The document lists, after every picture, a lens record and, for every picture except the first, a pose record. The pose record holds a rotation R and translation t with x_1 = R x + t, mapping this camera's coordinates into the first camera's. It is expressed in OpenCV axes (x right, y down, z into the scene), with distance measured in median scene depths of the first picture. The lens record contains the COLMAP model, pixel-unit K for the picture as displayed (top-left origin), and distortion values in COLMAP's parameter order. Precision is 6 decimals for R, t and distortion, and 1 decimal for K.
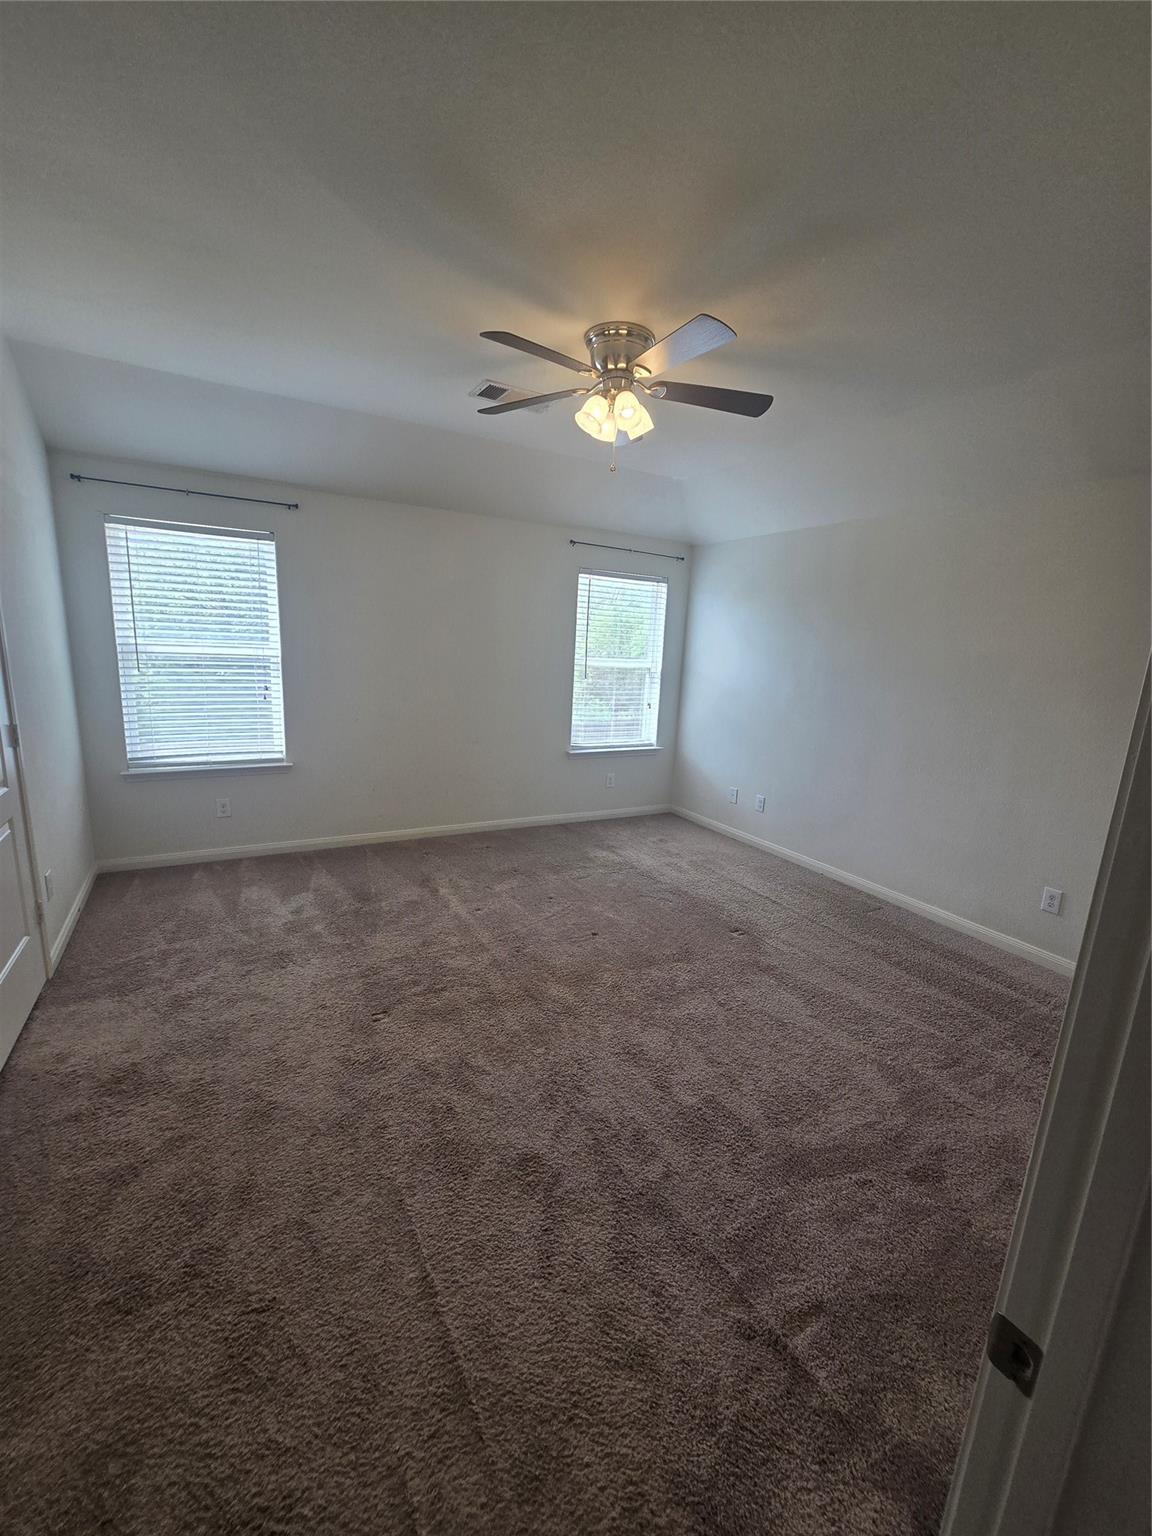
lens RADIAL K [[625.6, 0, 568.9], [0, 625.6, 773.0], [0, 0, 1]] dist [-0.002153, 0.002665]
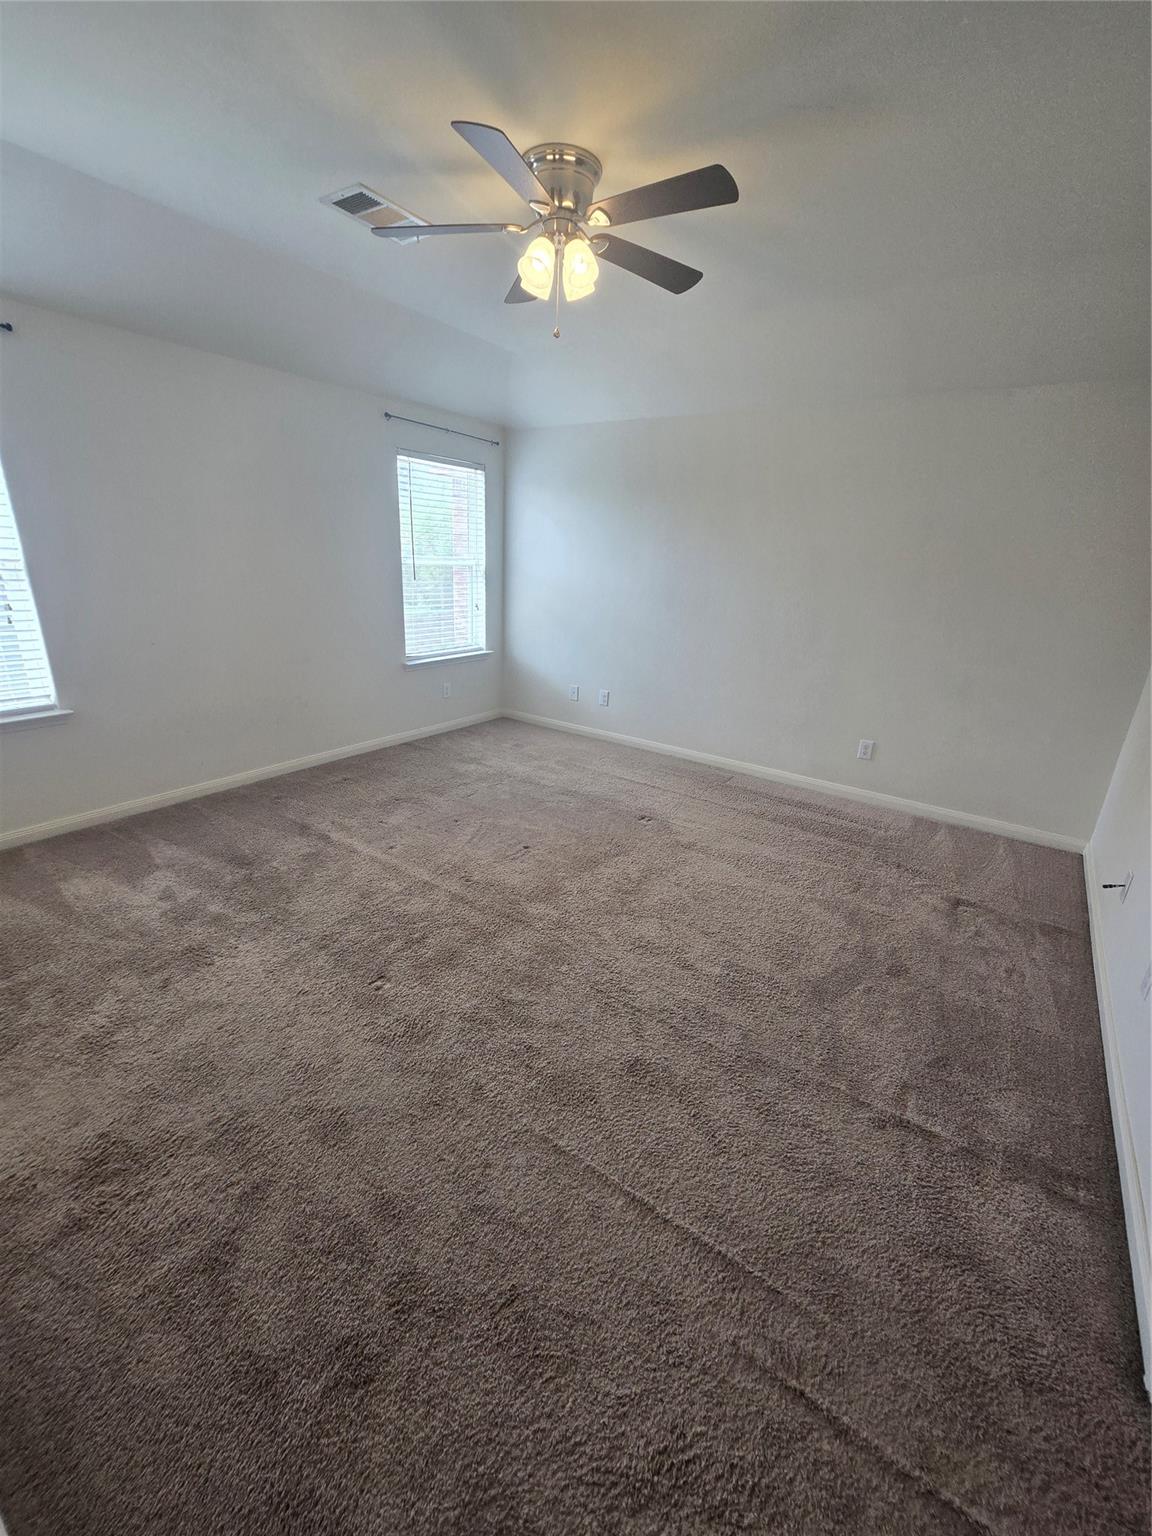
lens RADIAL K [[625.6, 0, 568.9], [0, 625.6, 773.0], [0, 0, 1]] dist [-0.002153, 0.002665]
pose [[0.902455, -0.153685, 0.402438, -0.342035], [0.088207, 0.980328, 0.176570, -0.033326], [-0.421657, -0.123849, 0.898257, 0.117643]]
